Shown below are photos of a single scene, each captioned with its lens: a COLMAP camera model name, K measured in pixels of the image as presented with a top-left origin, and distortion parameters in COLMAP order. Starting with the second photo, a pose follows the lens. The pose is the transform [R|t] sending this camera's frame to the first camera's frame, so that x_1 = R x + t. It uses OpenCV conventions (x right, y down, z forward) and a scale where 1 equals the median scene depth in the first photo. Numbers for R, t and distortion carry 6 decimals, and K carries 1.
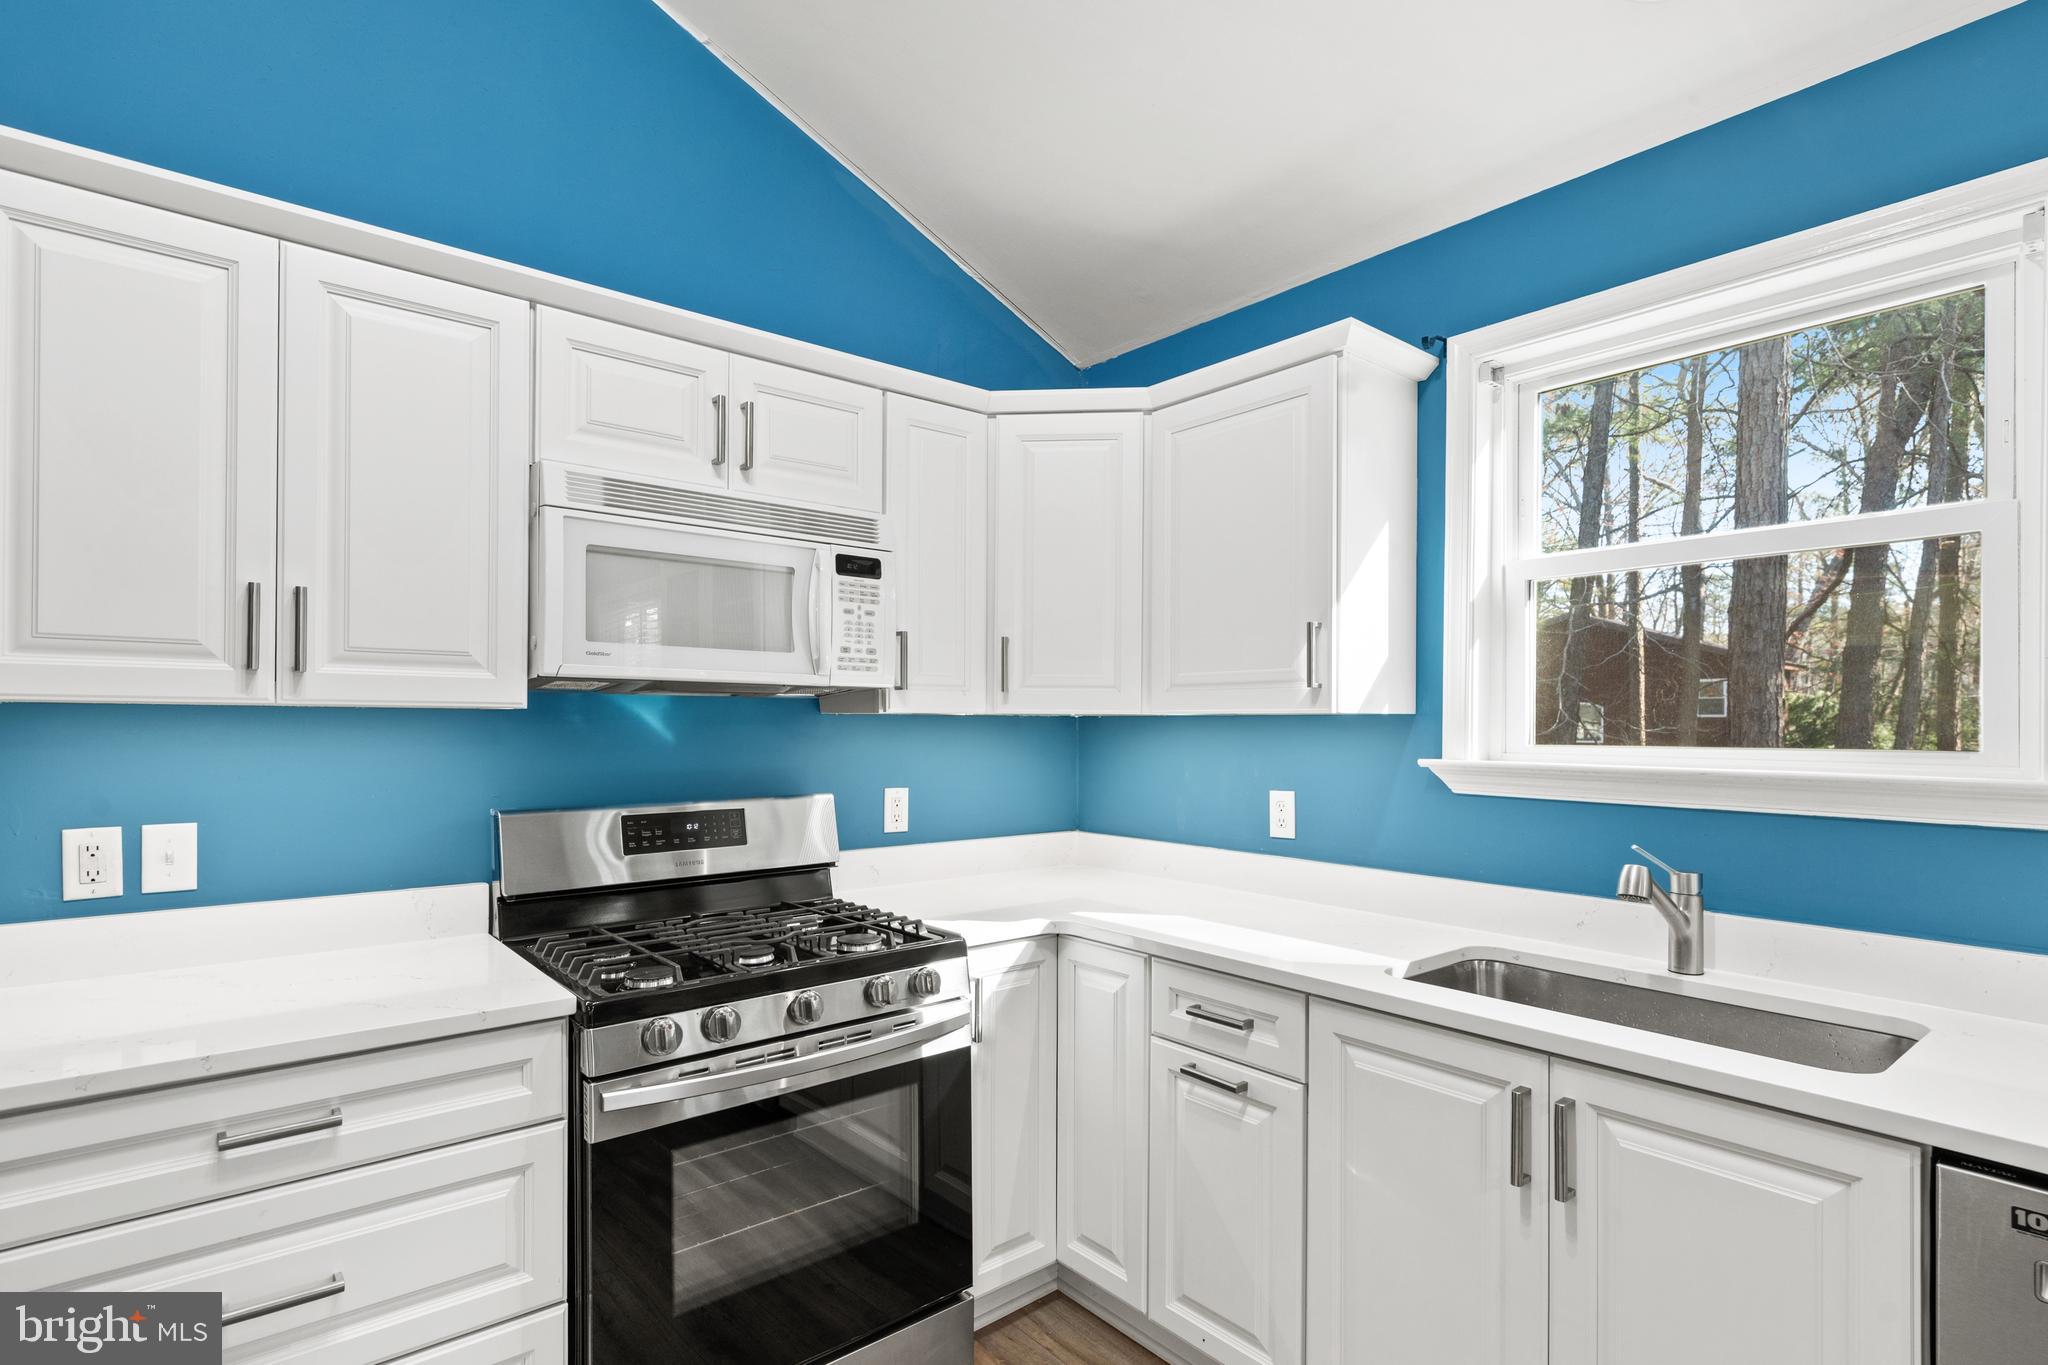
lens RADIAL K [[1018.9, 0, 1028.9], [0, 1018.9, 722.6], [0, 0, 1]] dist [-0.003899, 0.000545]
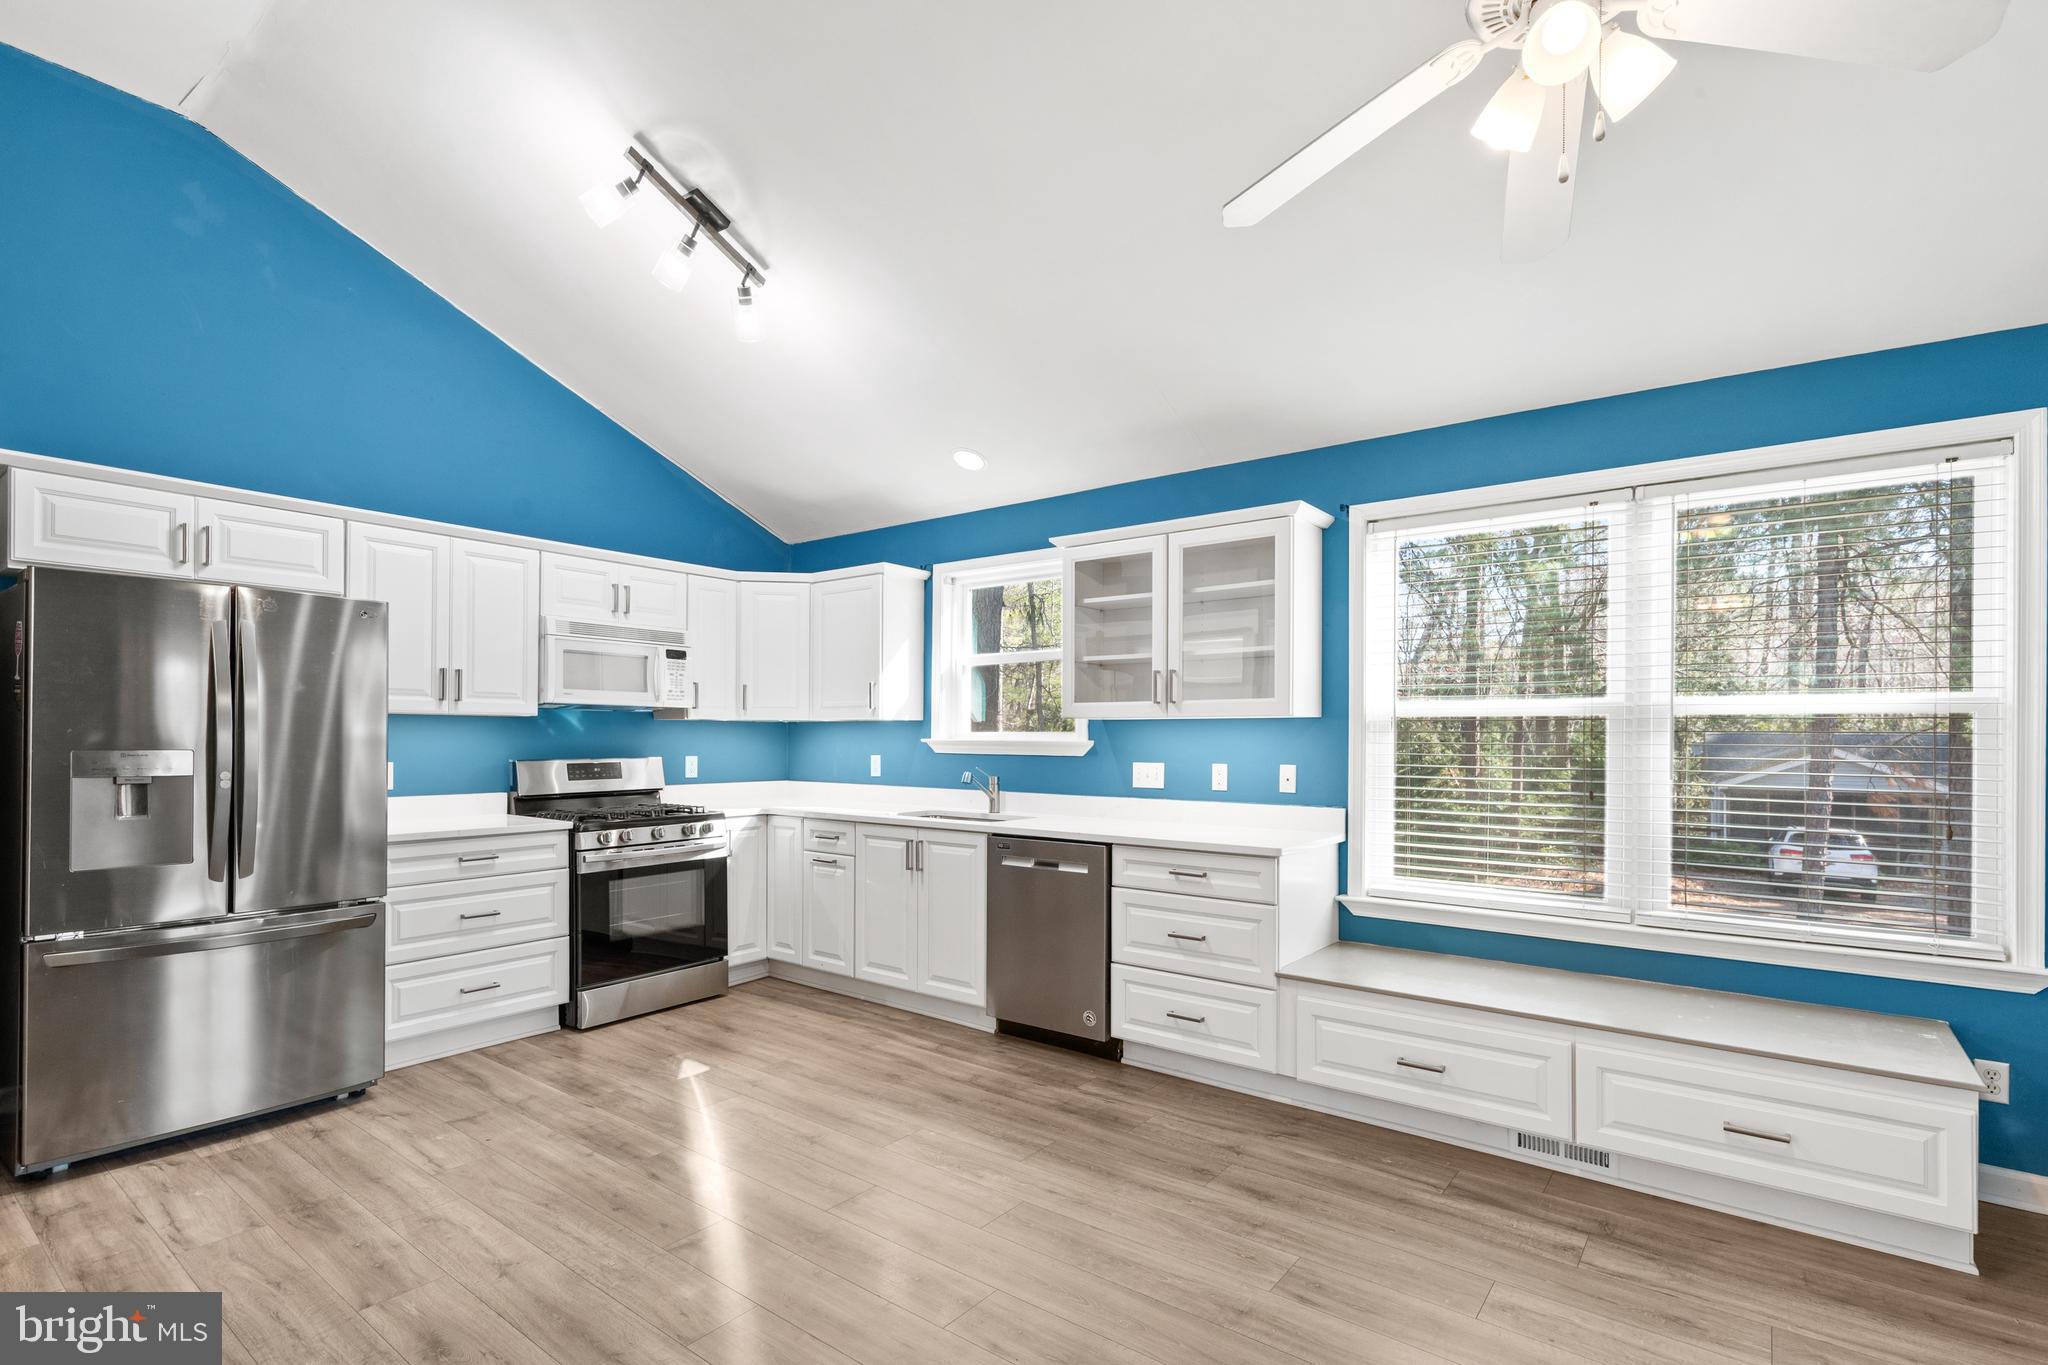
lens RADIAL K [[959.5, 0, 1015.3], [0, 959.5, 741.3], [0, 0, 1]] dist [0.002726, -0.001174]
pose [[0.976682, -0.001391, 0.214685, 0.133124], [0.000311, 0.999987, 0.005061, 0.035886], [-0.214690, -0.004876, 0.976670, -1.488777]]
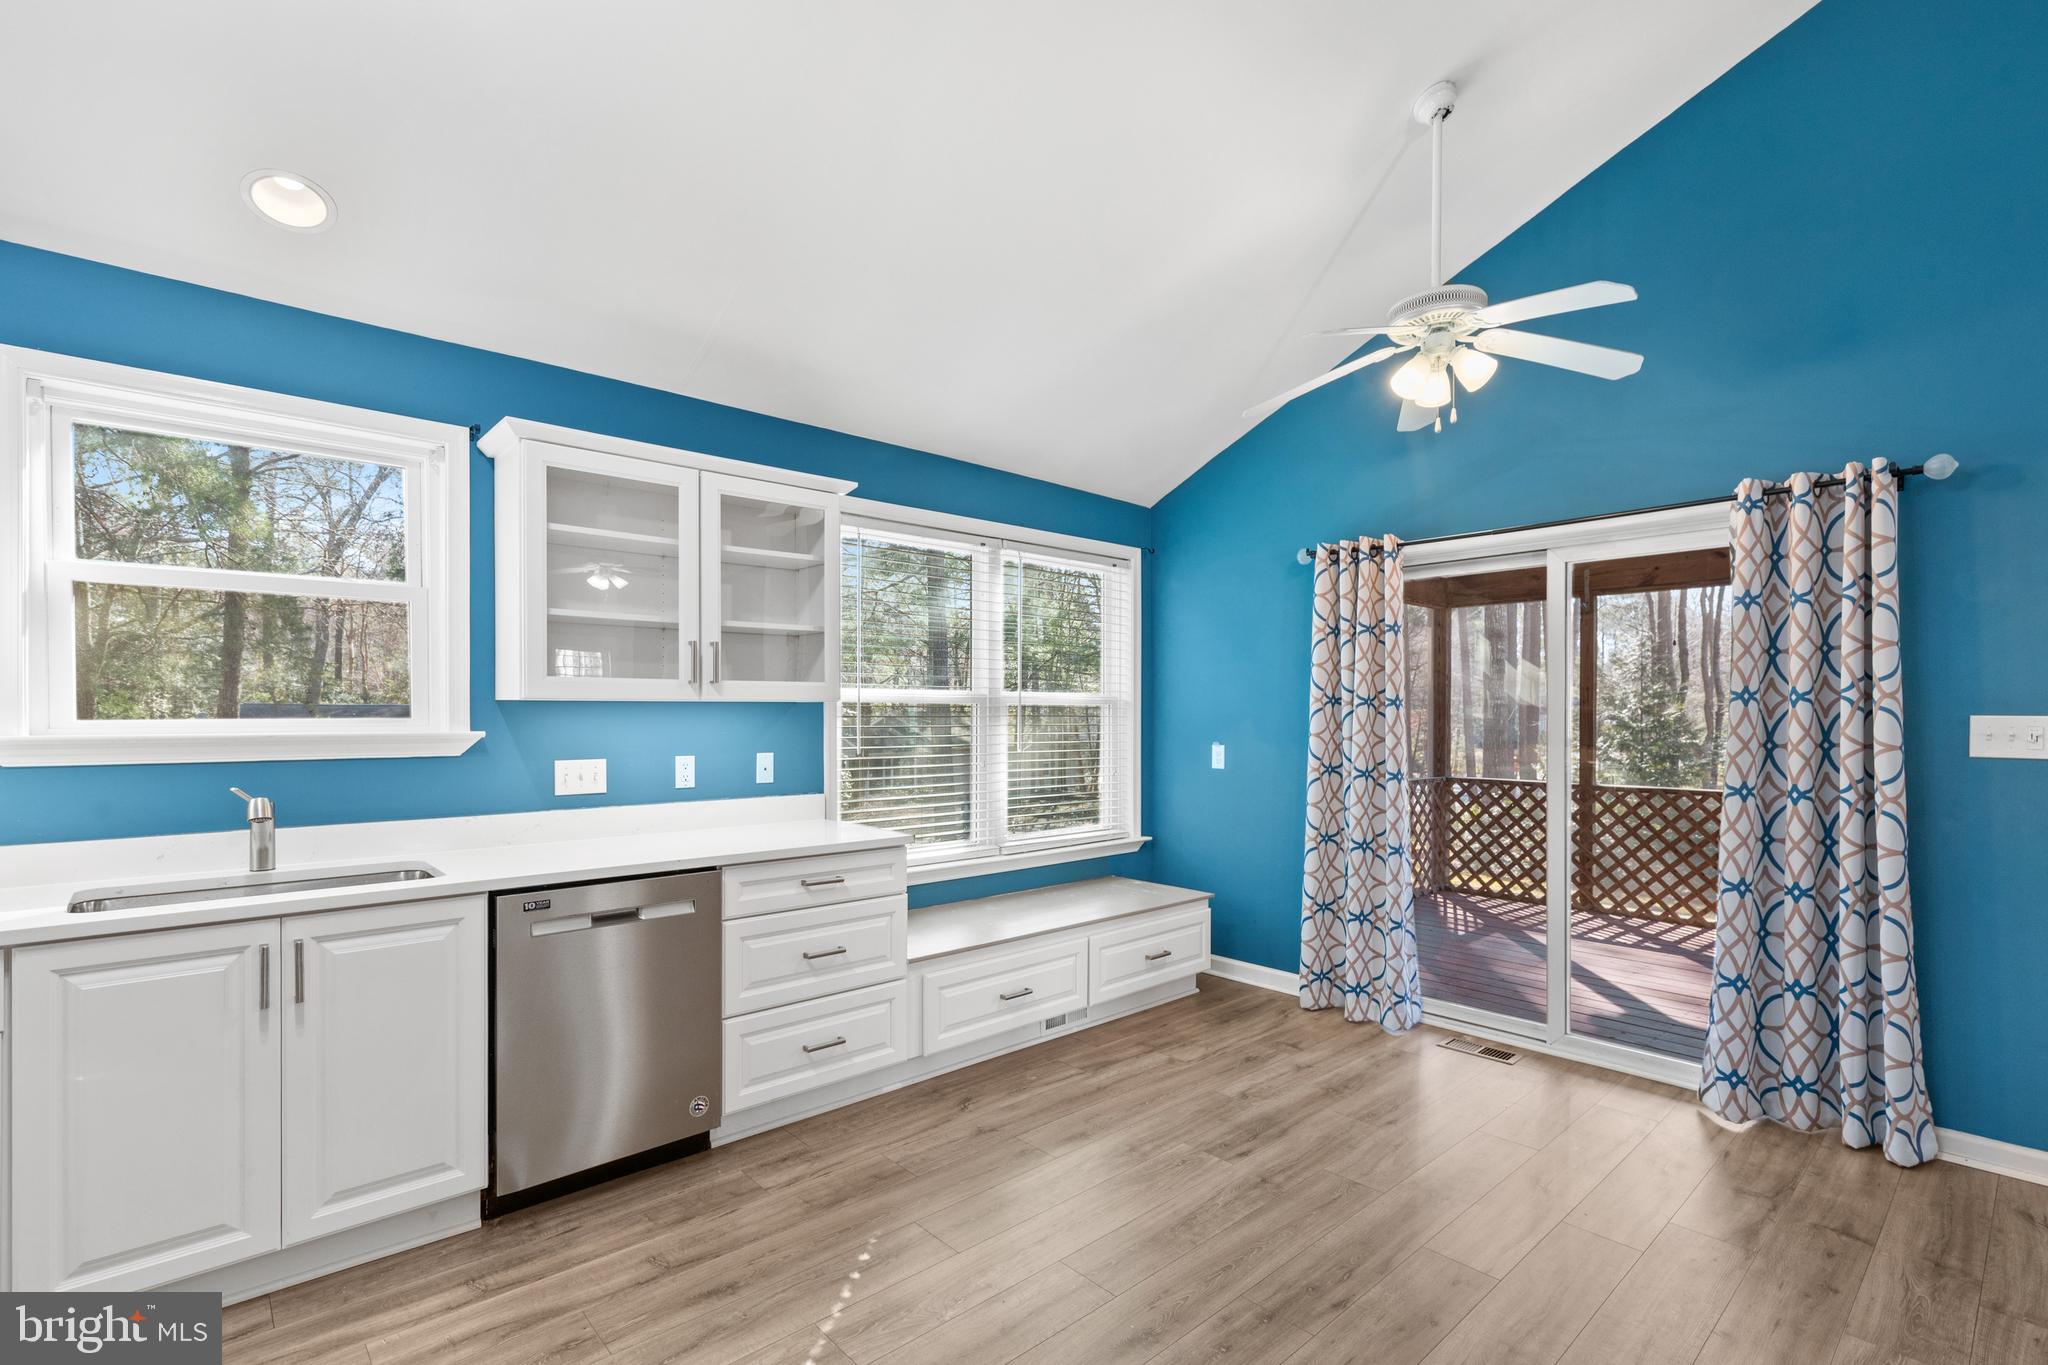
lens RADIAL K [[959.5, 0, 1012.4], [0, 959.5, 722.4], [0, 0, 1]] dist [0.002726, -0.001174]
pose [[-0.043595, -0.017520, 0.998896, -0.756550], [-0.001581, 0.999846, 0.017467, 0.003052], [-0.999048, -0.000817, -0.043615, -0.034680]]
